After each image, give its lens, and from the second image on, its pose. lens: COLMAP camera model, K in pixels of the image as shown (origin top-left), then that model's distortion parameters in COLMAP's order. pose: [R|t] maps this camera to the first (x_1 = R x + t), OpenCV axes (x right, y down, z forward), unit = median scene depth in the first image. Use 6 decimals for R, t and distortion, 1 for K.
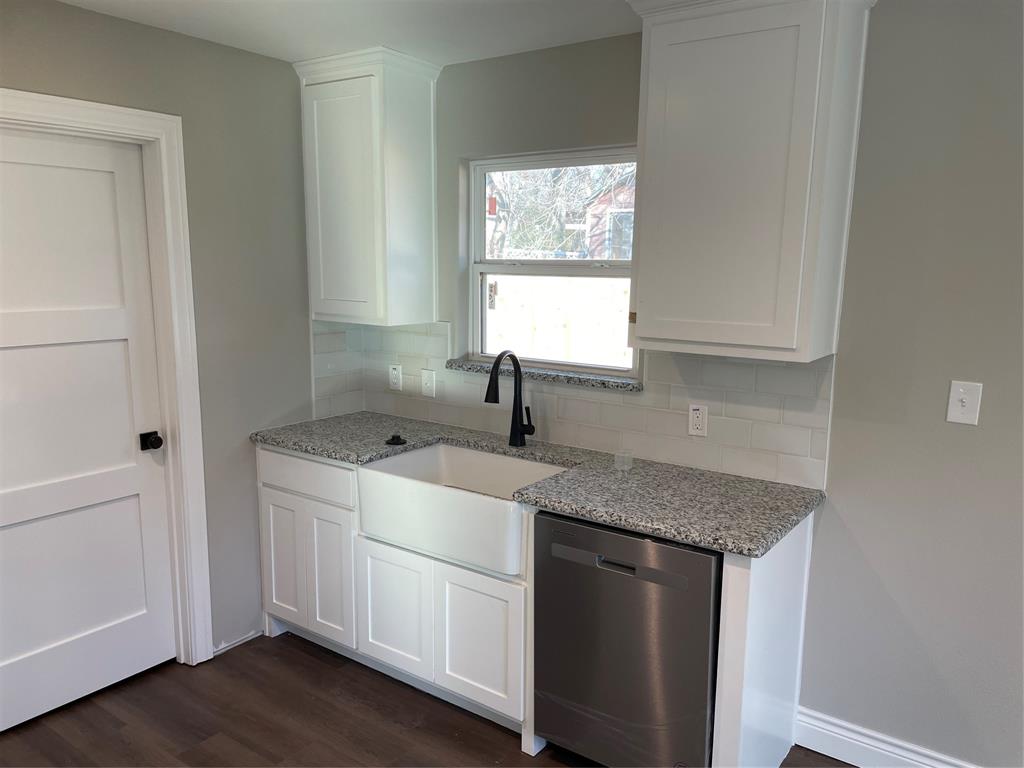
lens RADIAL K [[782.7, 0, 499.2], [0, 782.7, 404.1], [0, 0, 1]] dist [0.040419, -0.004670]
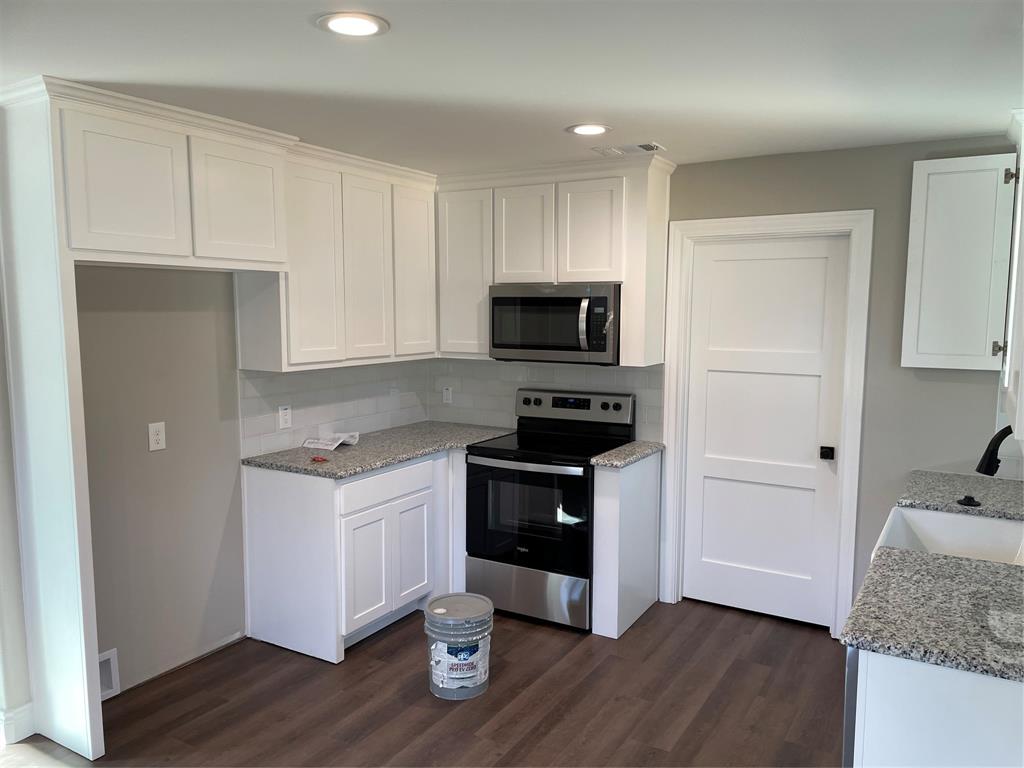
lens RADIAL K [[782.7, 0, 511.4], [0, 782.7, 386.4], [0, 0, 1]] dist [0.040419, -0.004670]
pose [[0.107697, 0.098448, -0.989297, 0.829518], [-0.168819, 0.982445, 0.079388, -0.081788], [0.979746, 0.158462, 0.122426, 0.306337]]
